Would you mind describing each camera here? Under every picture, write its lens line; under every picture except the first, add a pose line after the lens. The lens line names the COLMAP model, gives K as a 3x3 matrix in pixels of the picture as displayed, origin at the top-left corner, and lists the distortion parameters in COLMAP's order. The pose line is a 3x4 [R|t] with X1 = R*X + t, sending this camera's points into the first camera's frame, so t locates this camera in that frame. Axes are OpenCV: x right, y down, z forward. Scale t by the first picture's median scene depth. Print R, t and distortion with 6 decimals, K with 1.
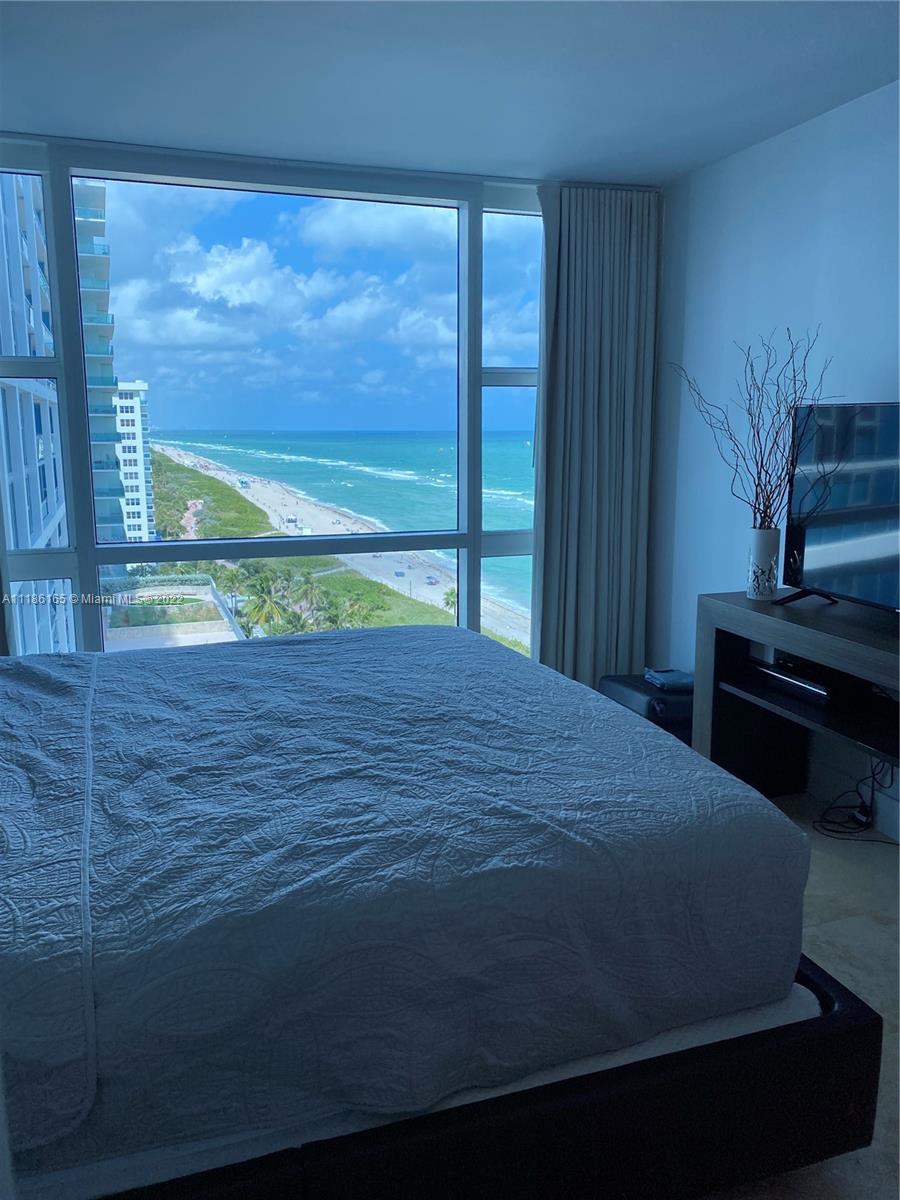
lens RADIAL K [[921.1, 0, 450.0], [0, 921.1, 600.0], [0, 0, 1]] dist [0.007932, -0.000135]
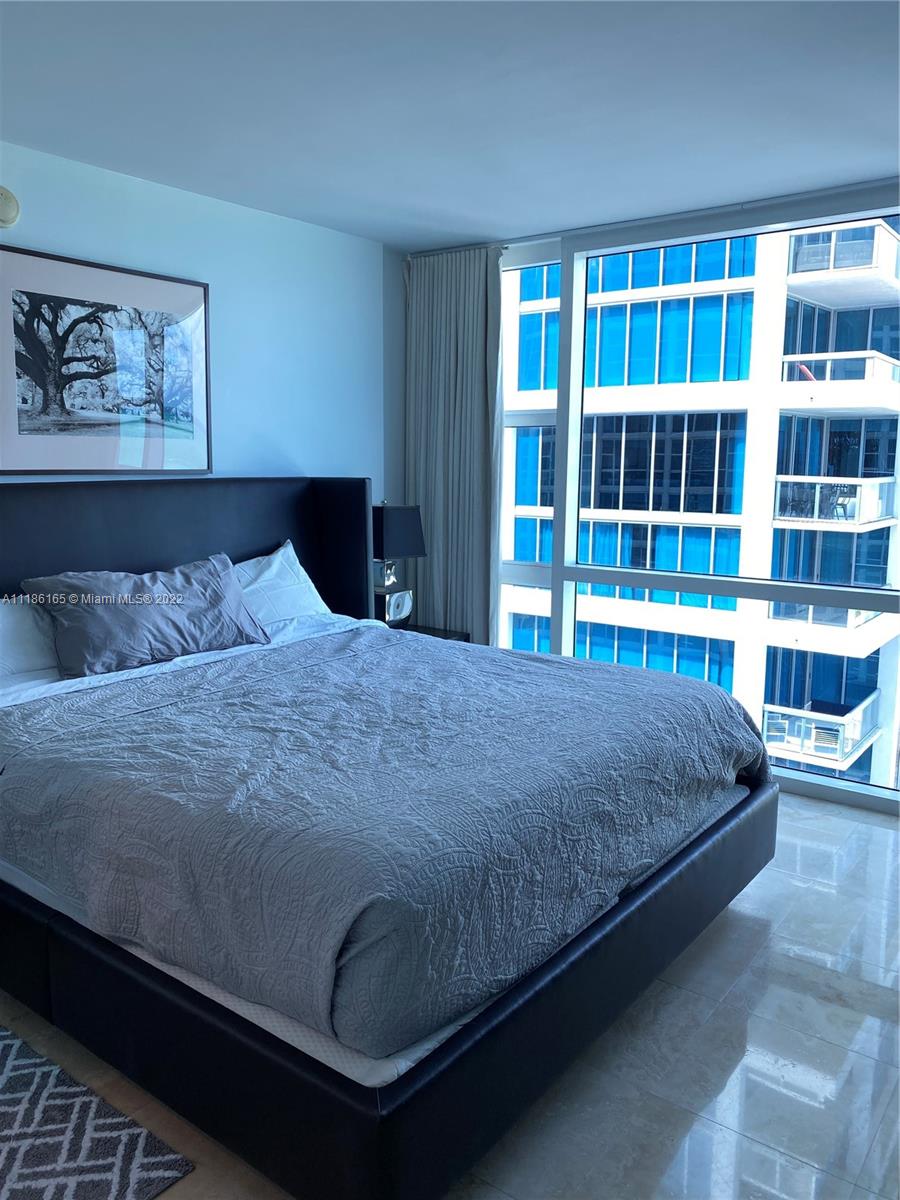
lens RADIAL K [[921.1, 0, 450.0], [0, 921.1, 600.0], [0, 0, 1]] dist [0.007932, -0.000135]
pose [[0.546906, 0.135120, -0.826218, 1.083612], [-0.167023, 0.984660, 0.050473, -0.101024], [0.820364, 0.110393, 0.561085, 0.452840]]
